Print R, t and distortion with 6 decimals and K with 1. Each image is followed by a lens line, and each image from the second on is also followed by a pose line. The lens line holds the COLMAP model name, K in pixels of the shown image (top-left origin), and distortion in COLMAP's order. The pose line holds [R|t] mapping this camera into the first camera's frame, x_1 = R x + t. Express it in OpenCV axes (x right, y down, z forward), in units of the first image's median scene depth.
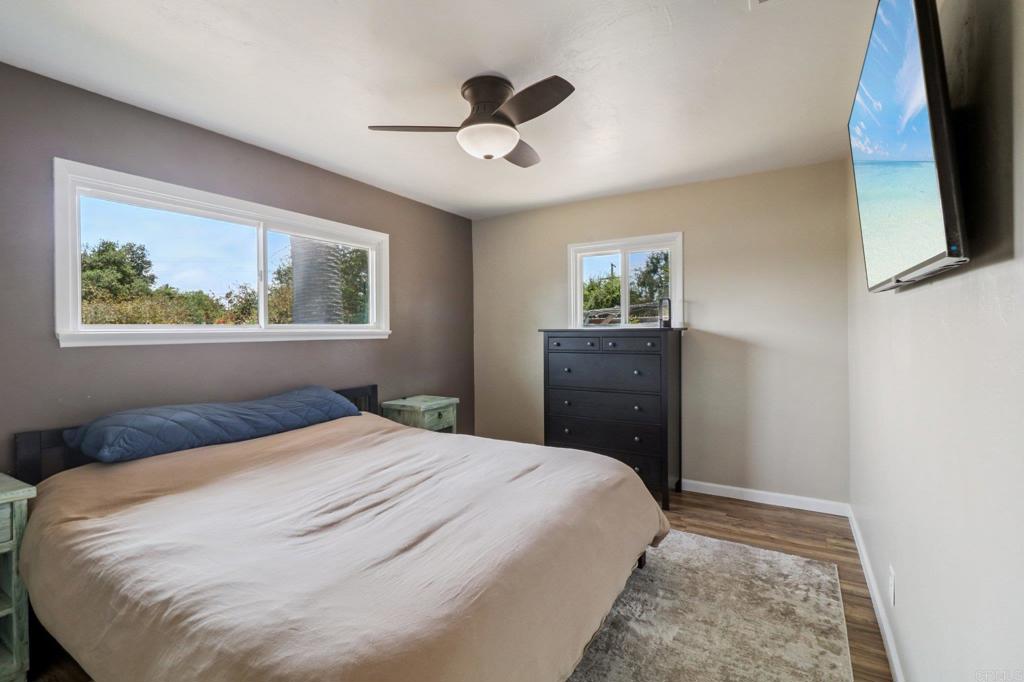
lens RADIAL K [[477.9, 0, 500.4], [0, 477.9, 332.1], [0, 0, 1]] dist [0.025413, -0.014995]
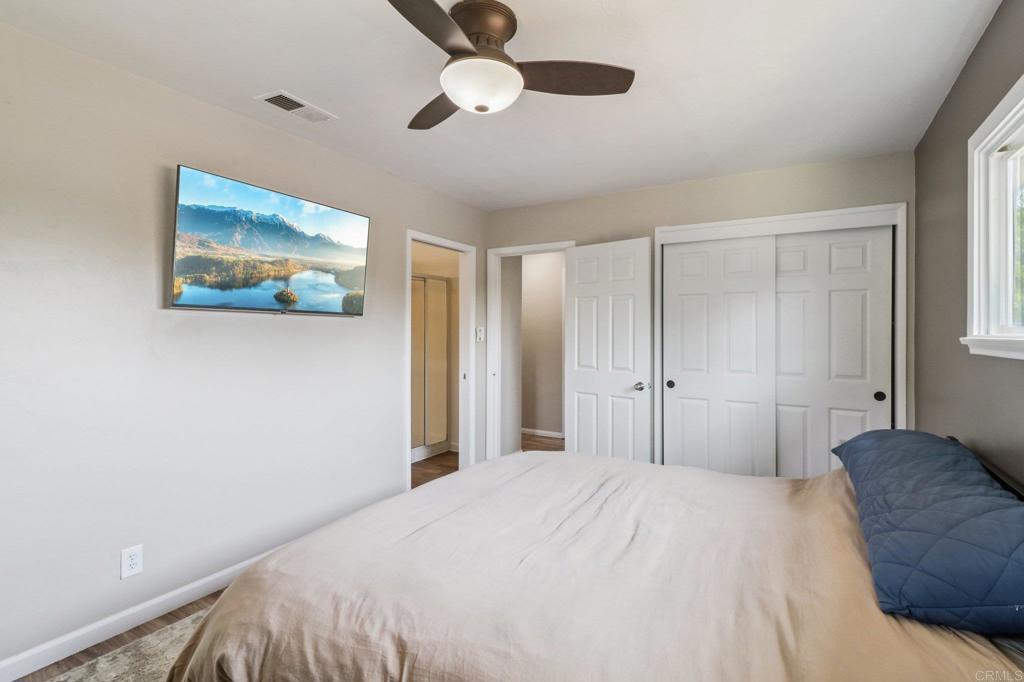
lens RADIAL K [[488.5, 0, 511.1], [0, 488.5, 332.2], [0, 0, 1]] dist [0.022371, -0.000202]
pose [[-0.999893, 0.008588, -0.011863, -0.069396], [0.008490, 0.999929, 0.008309, -0.022247], [0.011934, 0.008207, -0.999895, 1.781335]]
